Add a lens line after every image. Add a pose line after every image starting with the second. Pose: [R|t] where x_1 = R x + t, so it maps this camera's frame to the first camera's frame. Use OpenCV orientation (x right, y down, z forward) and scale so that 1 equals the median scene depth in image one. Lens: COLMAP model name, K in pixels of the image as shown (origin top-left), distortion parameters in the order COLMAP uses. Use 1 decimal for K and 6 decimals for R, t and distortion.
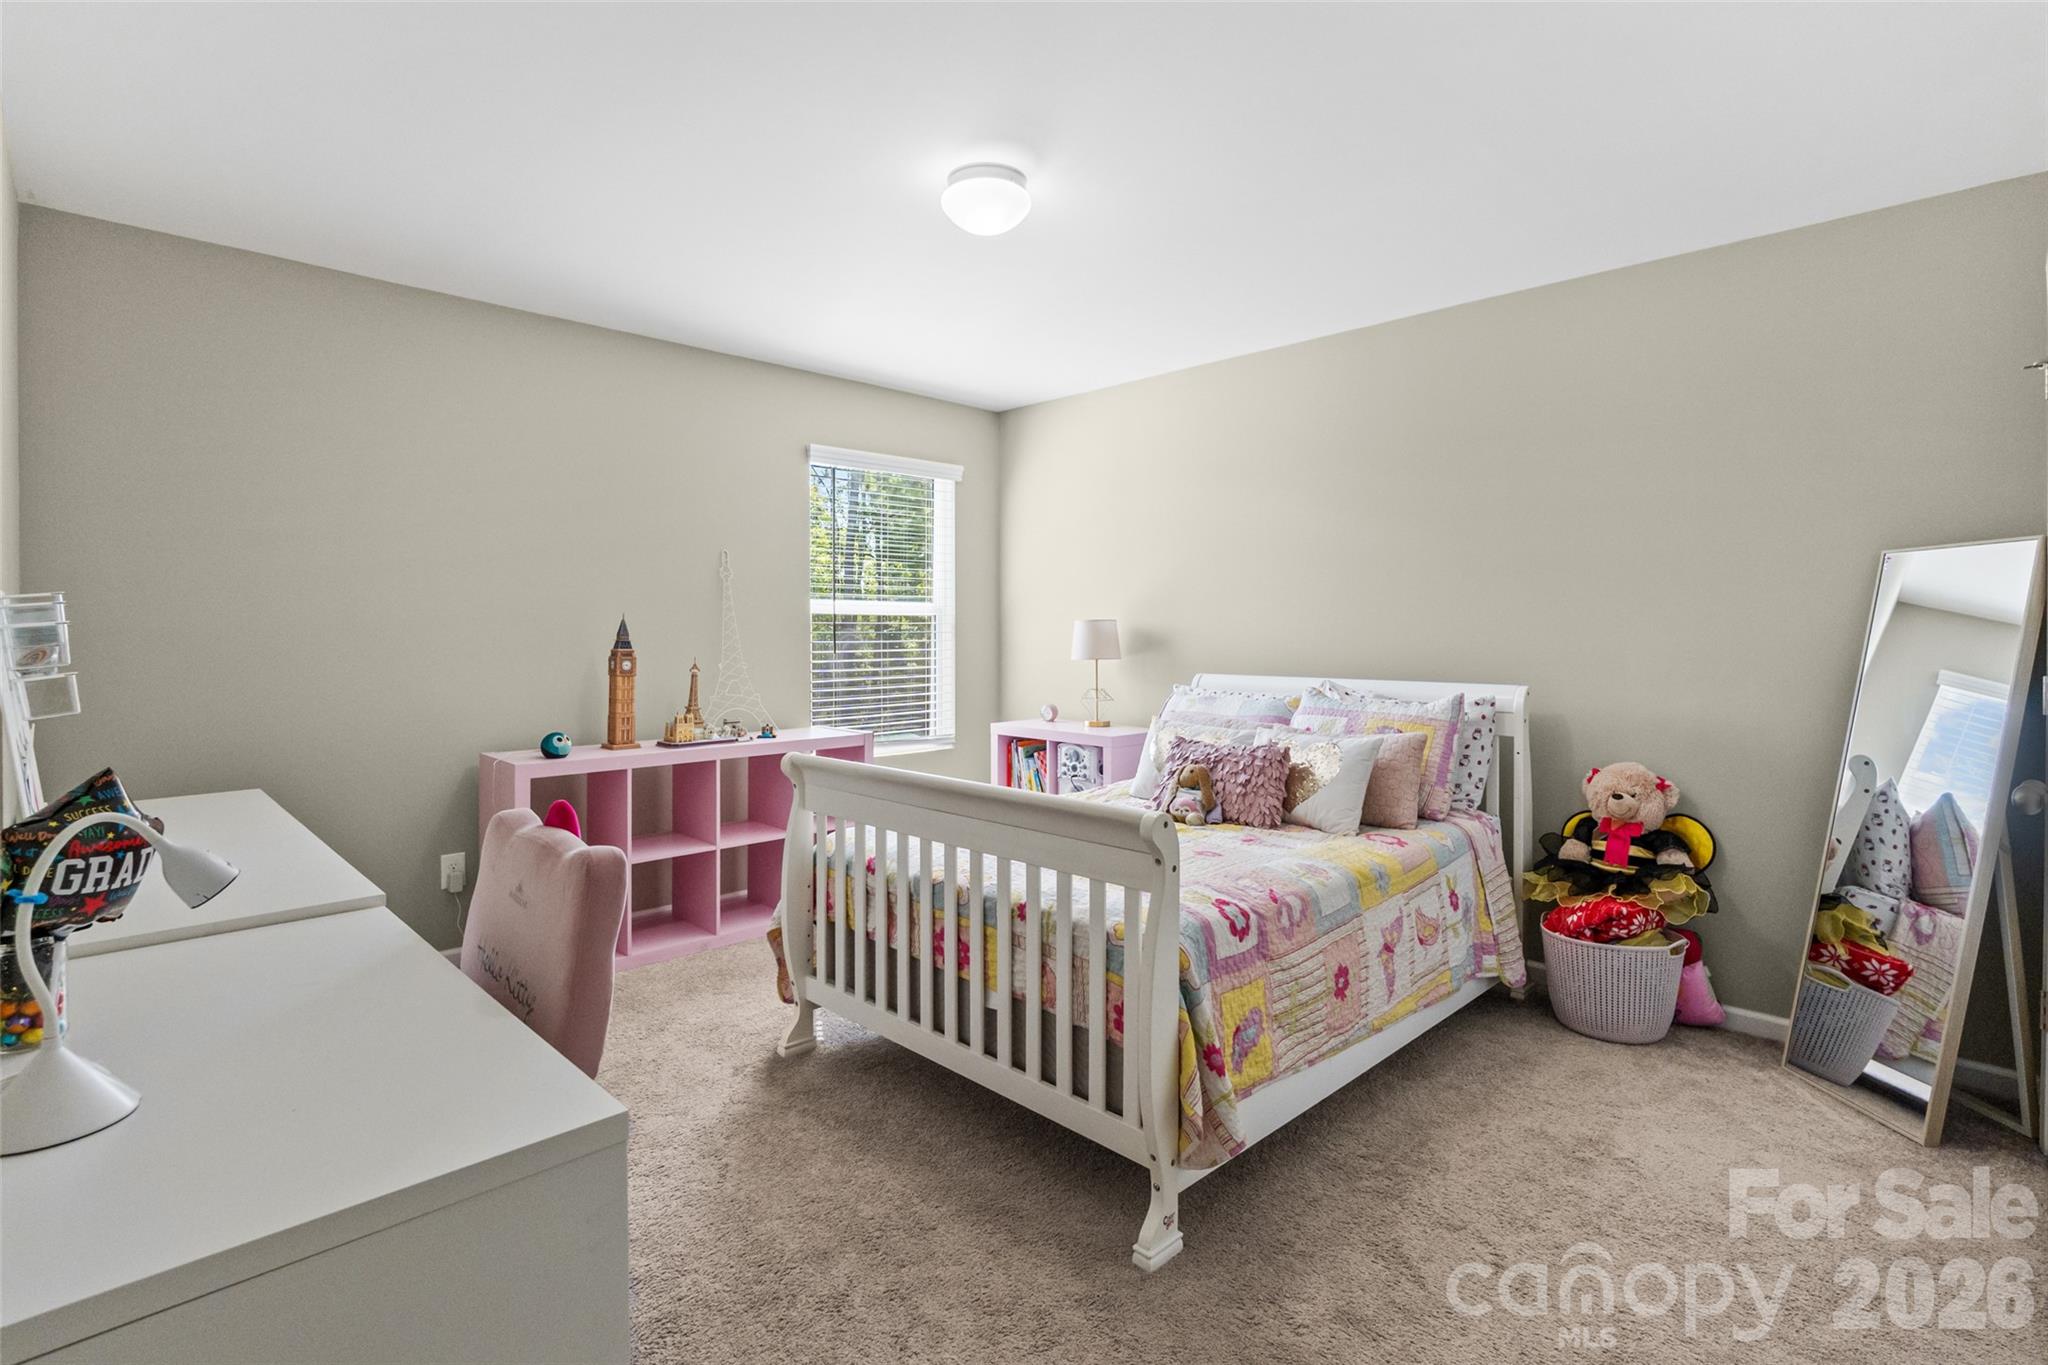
lens RADIAL K [[963.9, 0, 1025.2], [0, 963.9, 631.0], [0, 0, 1]] dist [-0.000865, -0.000129]
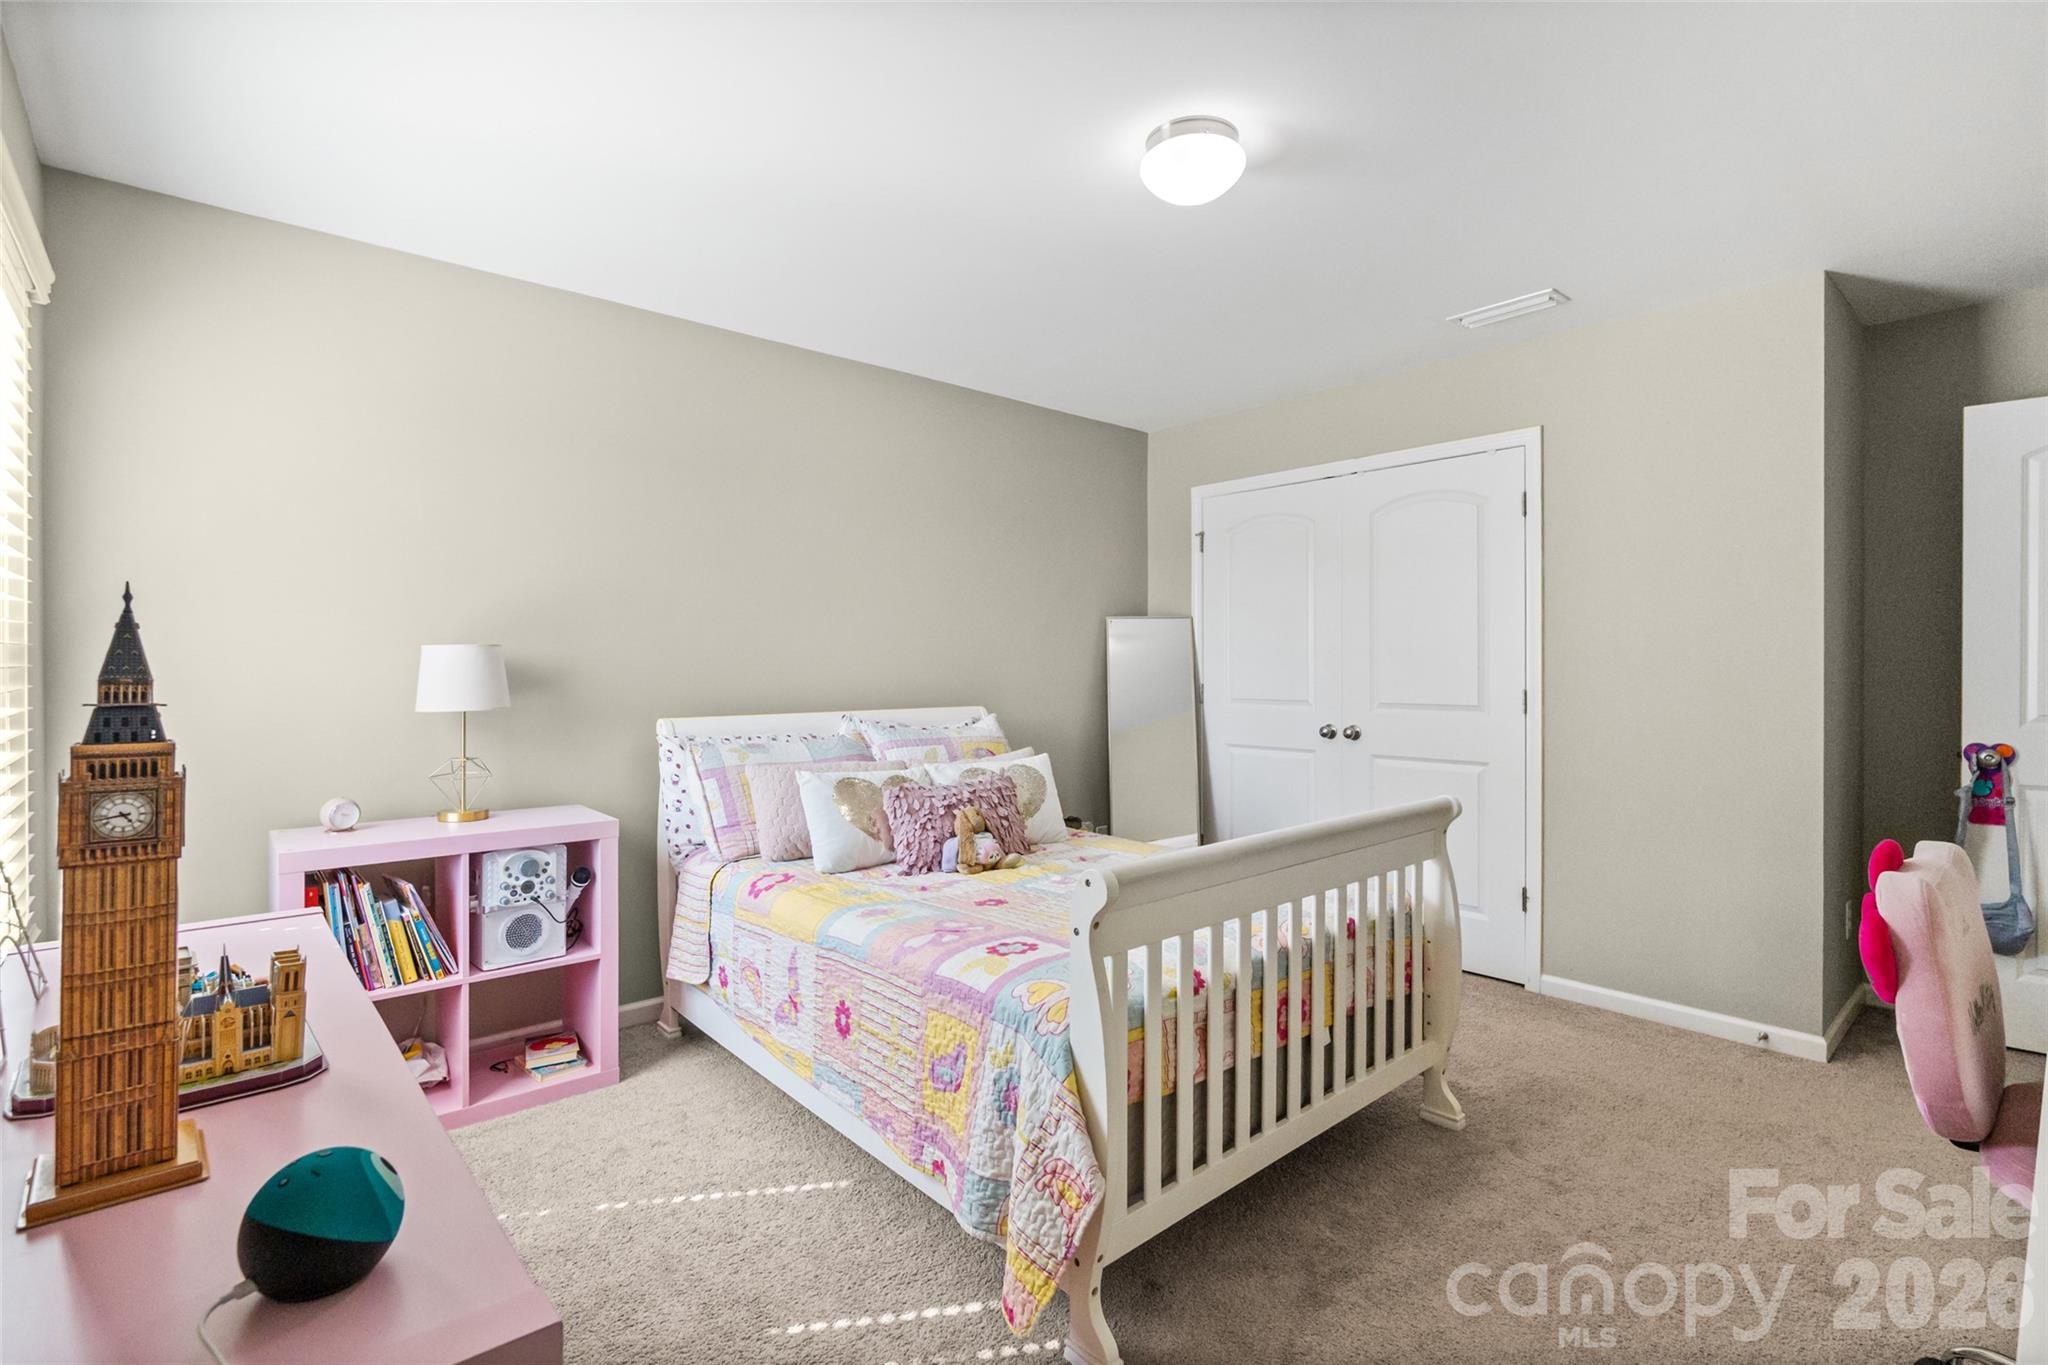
lens RADIAL K [[956.2, 0, 1023.2], [0, 956.2, 678.3], [0, 0, 1]] dist [-0.002862, -0.000419]
pose [[0.043181, -0.015770, 0.998943, -0.862587], [-0.004192, 0.999864, 0.015965, -0.001182], [-0.999058, -0.004876, 0.043109, 1.068961]]
